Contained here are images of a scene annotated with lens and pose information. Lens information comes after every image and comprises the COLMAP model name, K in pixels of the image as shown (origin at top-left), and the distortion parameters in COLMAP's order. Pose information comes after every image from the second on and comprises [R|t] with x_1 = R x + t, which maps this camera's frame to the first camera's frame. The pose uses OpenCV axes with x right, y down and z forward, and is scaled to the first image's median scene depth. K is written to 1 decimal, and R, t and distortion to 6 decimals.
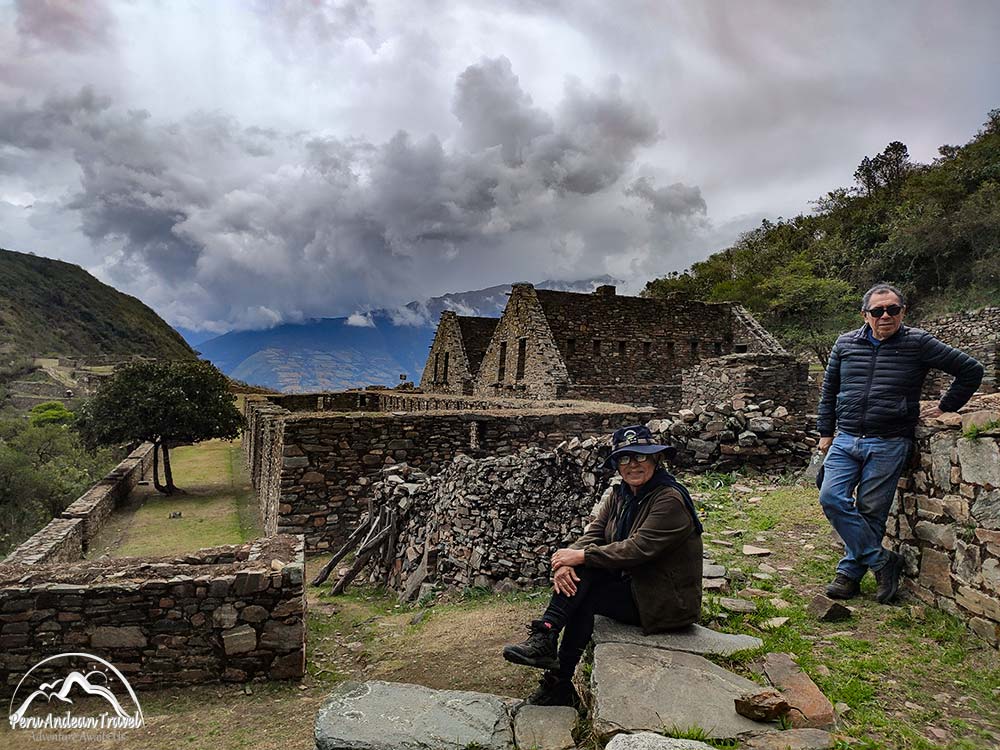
lens RADIAL K [[747.8, 0, 506.3], [0, 747.8, 375.6], [0, 0, 1]] dist [-0.019055, -0.000769]
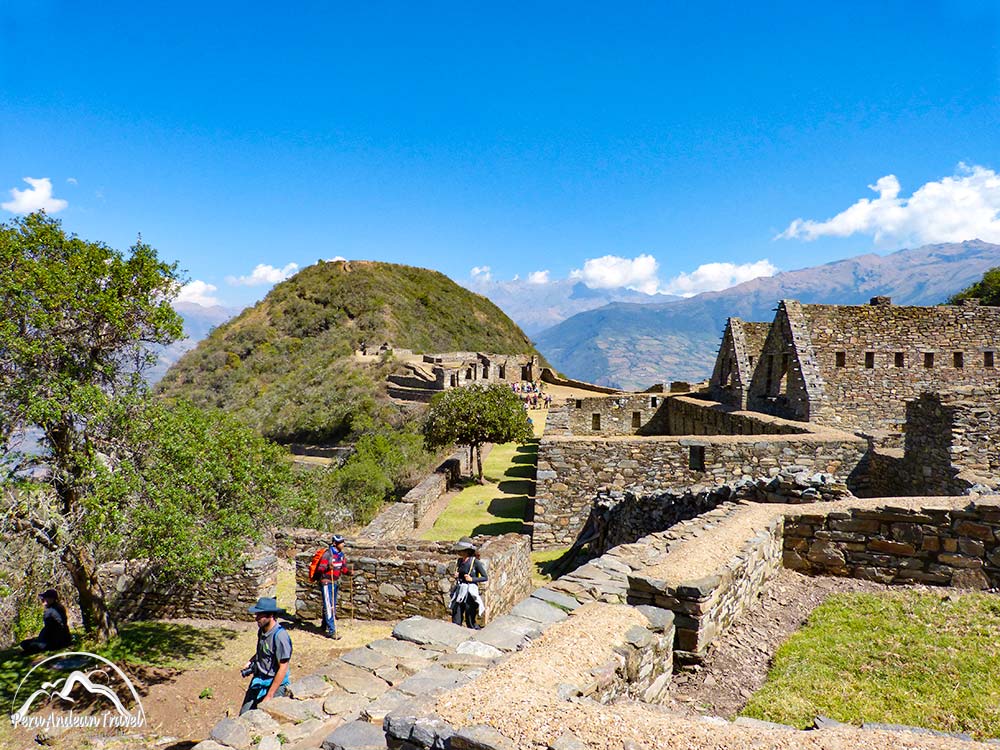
lens RADIAL K [[747.8, 0, 495.1], [0, 747.8, 372.2], [0, 0, 1]] dist [-0.019055, -0.000769]
pose [[0.897951, -0.004997, -0.440067, 0.180361], [0.014232, 0.999742, 0.017688, -0.074798], [0.439865, -0.022146, 0.897791, -0.182539]]
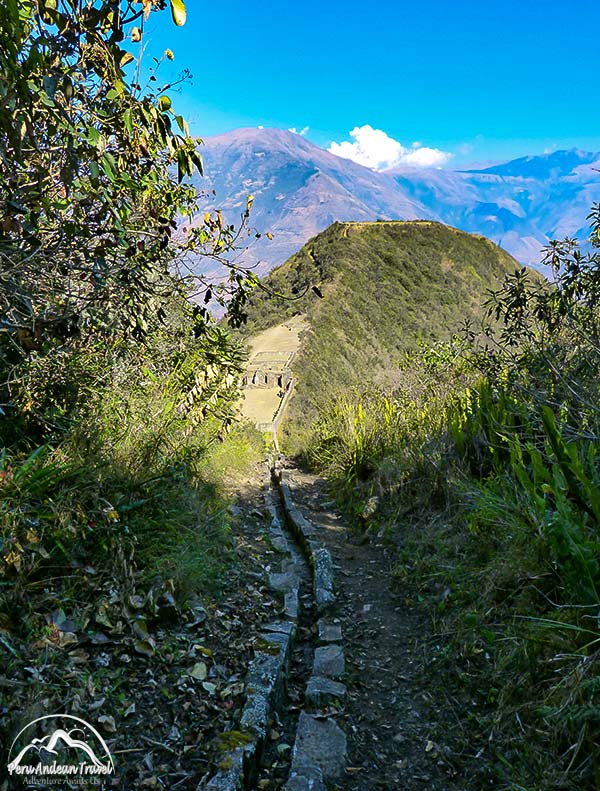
lens RADIAL K [[601.6, 0, 299.1], [0, 601.6, 393.4], [0, 0, 1]] dist [-0.026798, 0.015704]
pose [[0.507430, 0.238636, -0.827990, 4.606877], [0.023194, 0.956757, 0.289962, -2.129956], [0.861381, -0.166339, 0.479953, 1.607852]]
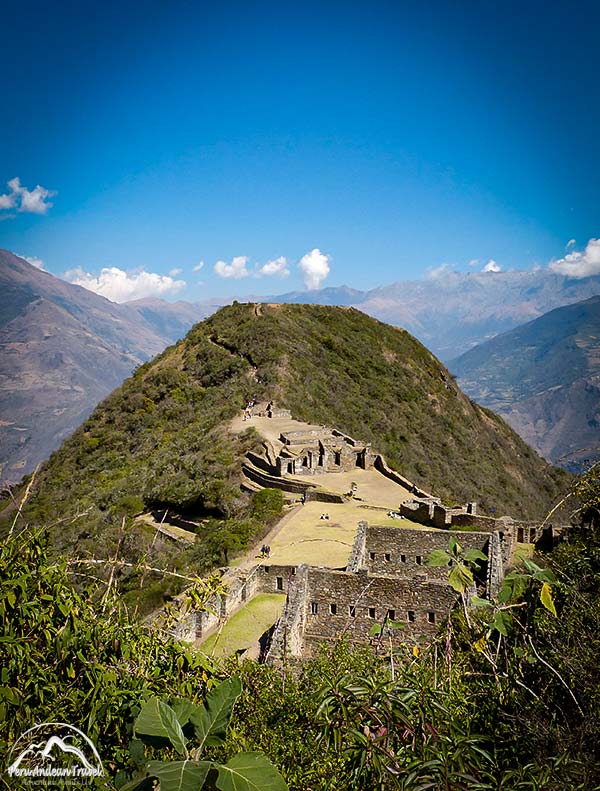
lens RADIAL K [[787.6, 0, 320.0], [0, 787.6, 405.7], [0, 0, 1]] dist [-0.017899, 0.000000]
pose [[0.800456, 0.034031, -0.598424, 1.606286], [0.006641, 0.997822, 0.065627, -0.886688], [0.599354, -0.056506, 0.798487, -0.411097]]
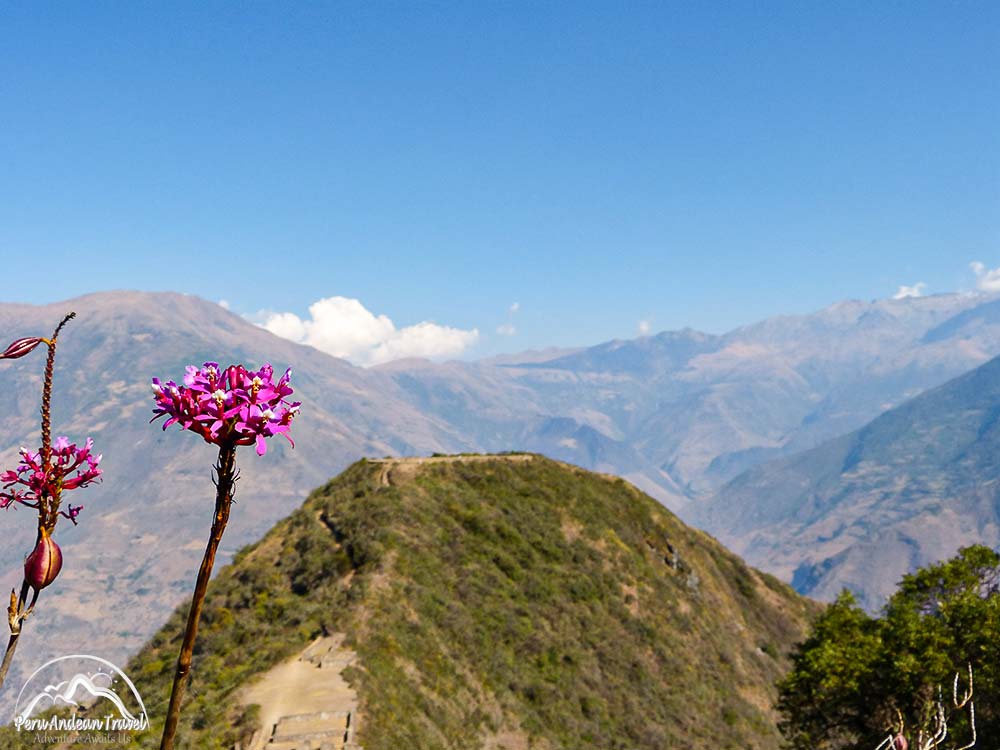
lens RADIAL K [[1152.8, 0, 505.3], [0, 1152.8, 380.0], [0, 0, 1]] dist [-0.026227, 0.000000]
pose [[0.705903, -0.056444, -0.706056, 4.097847], [0.039800, 0.998406, -0.040024, -2.226188], [0.707189, 0.000152, 0.707024, 0.622848]]
